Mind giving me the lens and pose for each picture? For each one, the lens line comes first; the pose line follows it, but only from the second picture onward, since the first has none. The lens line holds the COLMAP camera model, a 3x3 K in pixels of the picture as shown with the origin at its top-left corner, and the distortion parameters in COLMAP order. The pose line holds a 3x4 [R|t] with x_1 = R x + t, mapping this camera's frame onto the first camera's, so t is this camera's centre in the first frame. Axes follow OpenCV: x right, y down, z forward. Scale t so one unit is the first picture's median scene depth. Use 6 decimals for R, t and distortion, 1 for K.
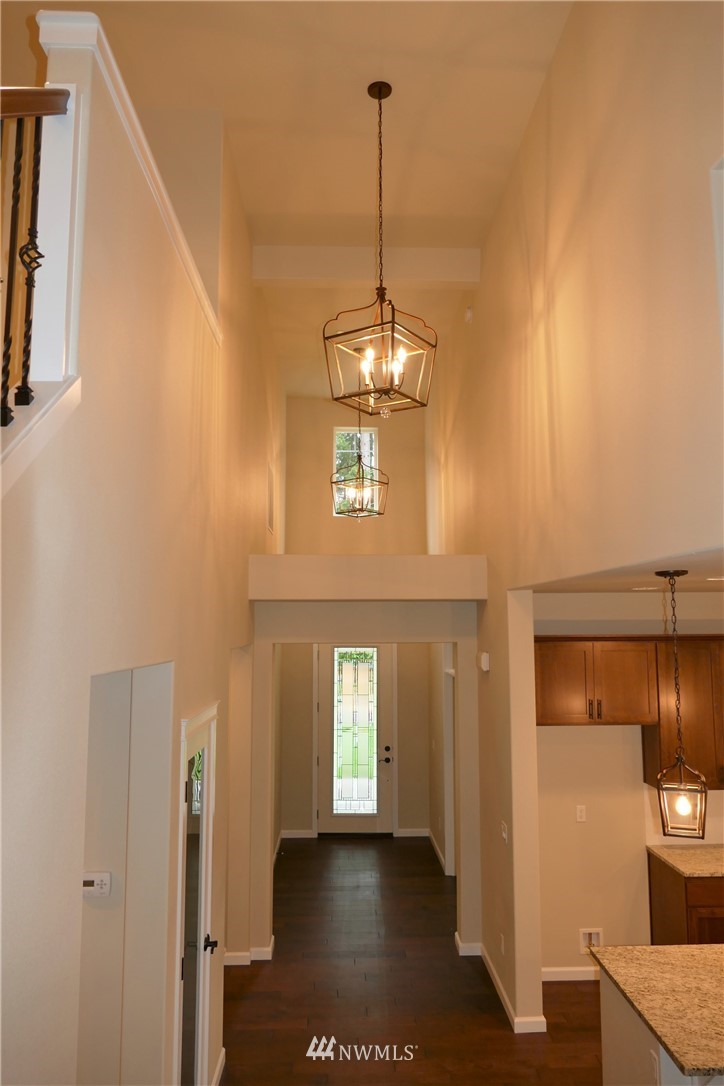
lens RADIAL K [[771.5, 0, 362.0], [0, 771.5, 543.0], [0, 0, 1]] dist [-0.021818, 0.000437]
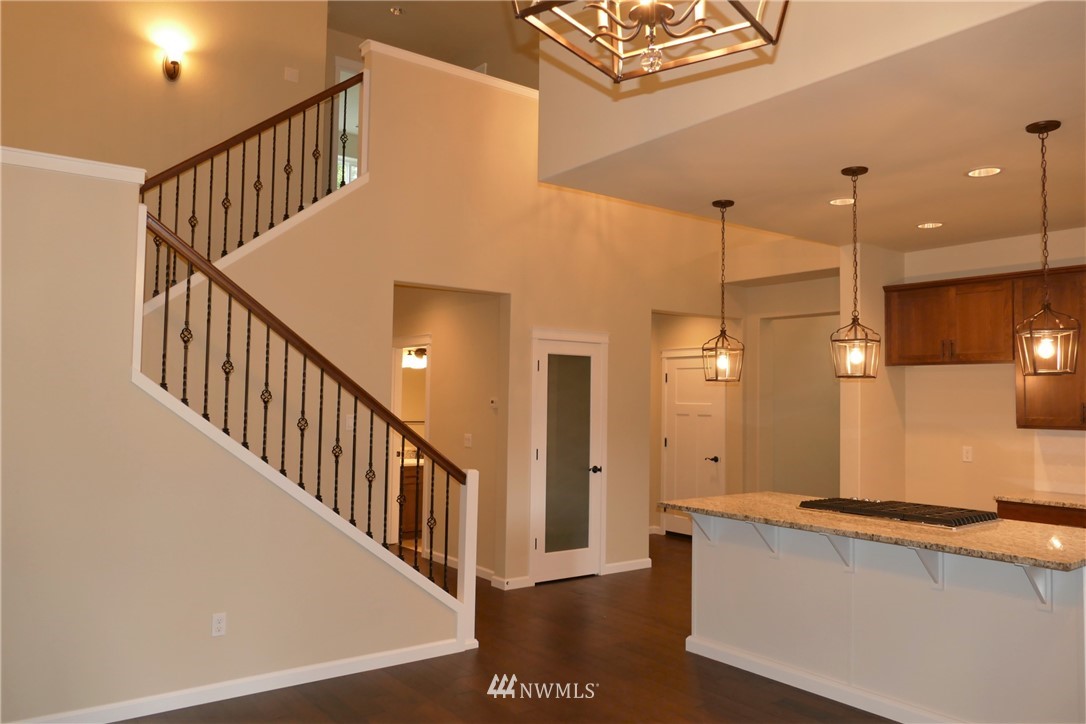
lens RADIAL K [[811.5, 0, 543.0], [0, 811.5, 362.0], [0, 0, 1]] dist [-0.015394, 0.005841]
pose [[0.577738, -0.027155, -0.815770, 0.881092], [0.070938, 0.997335, 0.017041, 0.173909], [0.813133, -0.067714, 0.578125, -0.098785]]
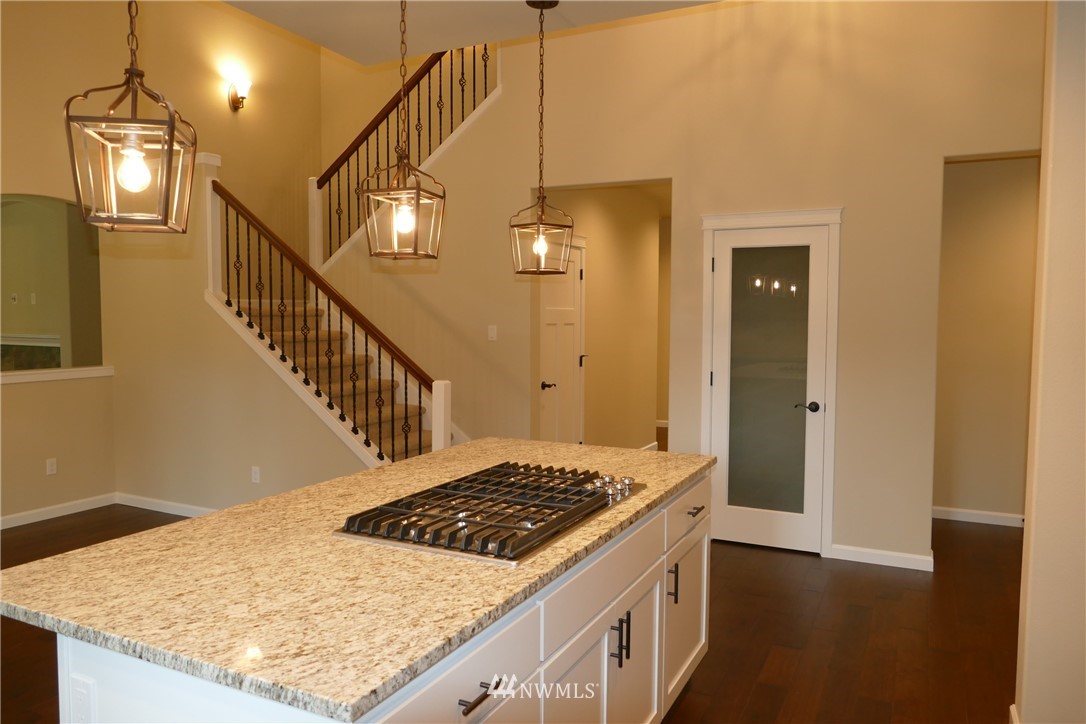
lens RADIAL K [[771.5, 0, 543.0], [0, 771.5, 362.0], [0, 0, 1]] dist [-0.021818, 0.000437]
pose [[-0.480089, 0.055402, -0.875469, 0.765644], [0.092795, 0.995611, 0.012117, 0.285314], [0.872298, -0.075422, -0.483123, 0.871448]]
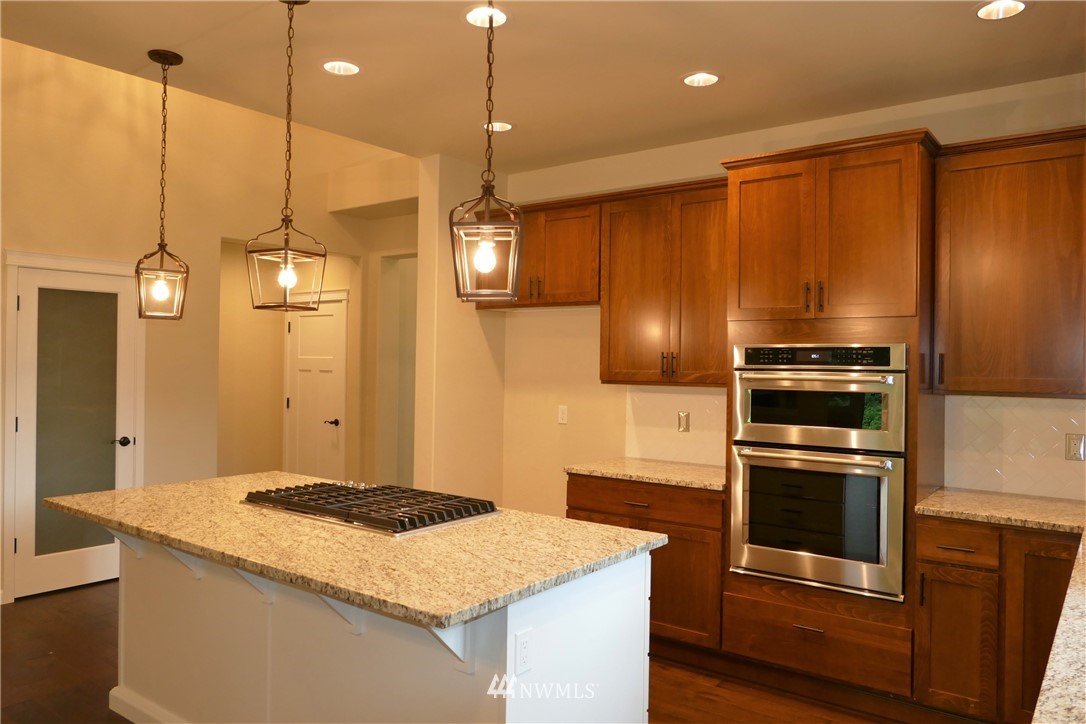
lens RADIAL K [[771.5, 0, 543.0], [0, 771.5, 362.0], [0, 0, 1]] dist [-0.021818, 0.000437]
pose [[0.774986, 0.013085, -0.631842, 0.854711], [0.051757, 0.995113, 0.084091, 0.224426], [0.629855, -0.097872, 0.770522, 0.320287]]
